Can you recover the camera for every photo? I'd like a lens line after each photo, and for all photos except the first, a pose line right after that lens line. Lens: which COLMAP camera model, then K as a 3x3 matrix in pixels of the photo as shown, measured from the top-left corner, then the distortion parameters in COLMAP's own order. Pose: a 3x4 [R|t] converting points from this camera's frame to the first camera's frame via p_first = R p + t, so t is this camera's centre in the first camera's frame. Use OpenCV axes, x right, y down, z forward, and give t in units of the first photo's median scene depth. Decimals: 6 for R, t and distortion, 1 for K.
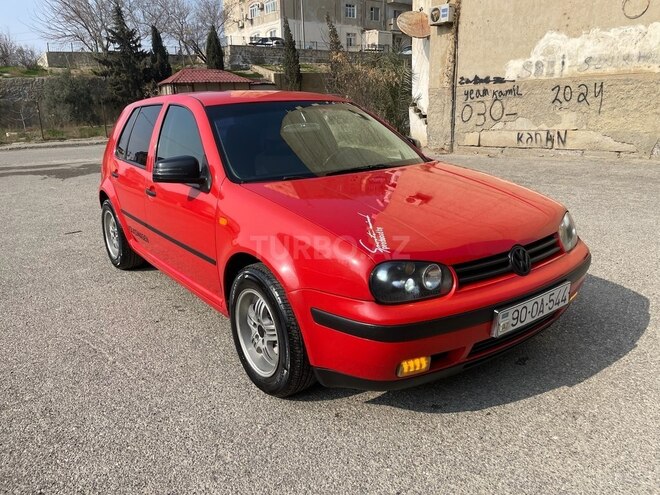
lens RADIAL K [[502.3, 0, 331.7], [0, 502.3, 242.8], [0, 0, 1]] dist [0.096793, -0.135335]
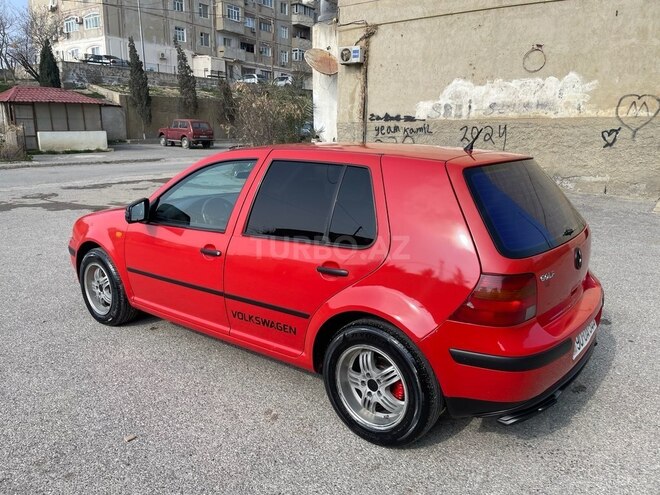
lens RADIAL K [[502.3, 0, 322.2], [0, 502.3, 248.8], [0, 0, 1]] dist [0.096793, -0.135335]
pose [[0.942839, -0.049004, 0.329625, -0.658482], [0.060634, 0.997845, -0.025087, -0.063114], [-0.327686, 0.043640, 0.943778, 0.109622]]
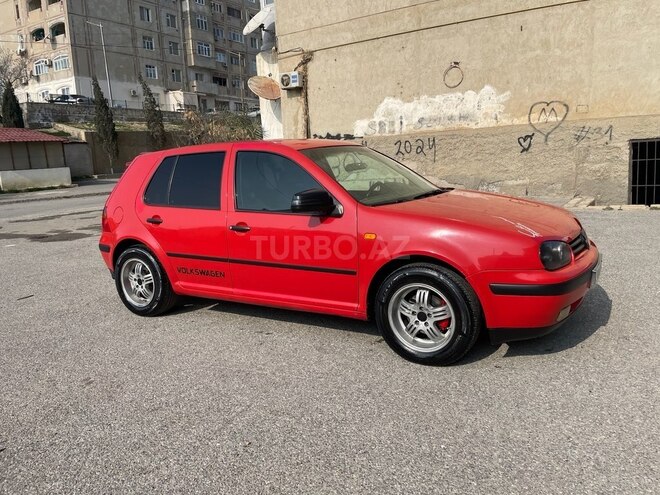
lens RADIAL K [[502.3, 0, 334.4], [0, 502.3, 244.0], [0, 0, 1]] dist [0.096793, -0.135335]
pose [[0.923746, -0.086022, 0.373221, -0.447008], [0.125324, 0.988696, -0.082303, 0.039319], [-0.361923, 0.122800, 0.924084, -0.066567]]
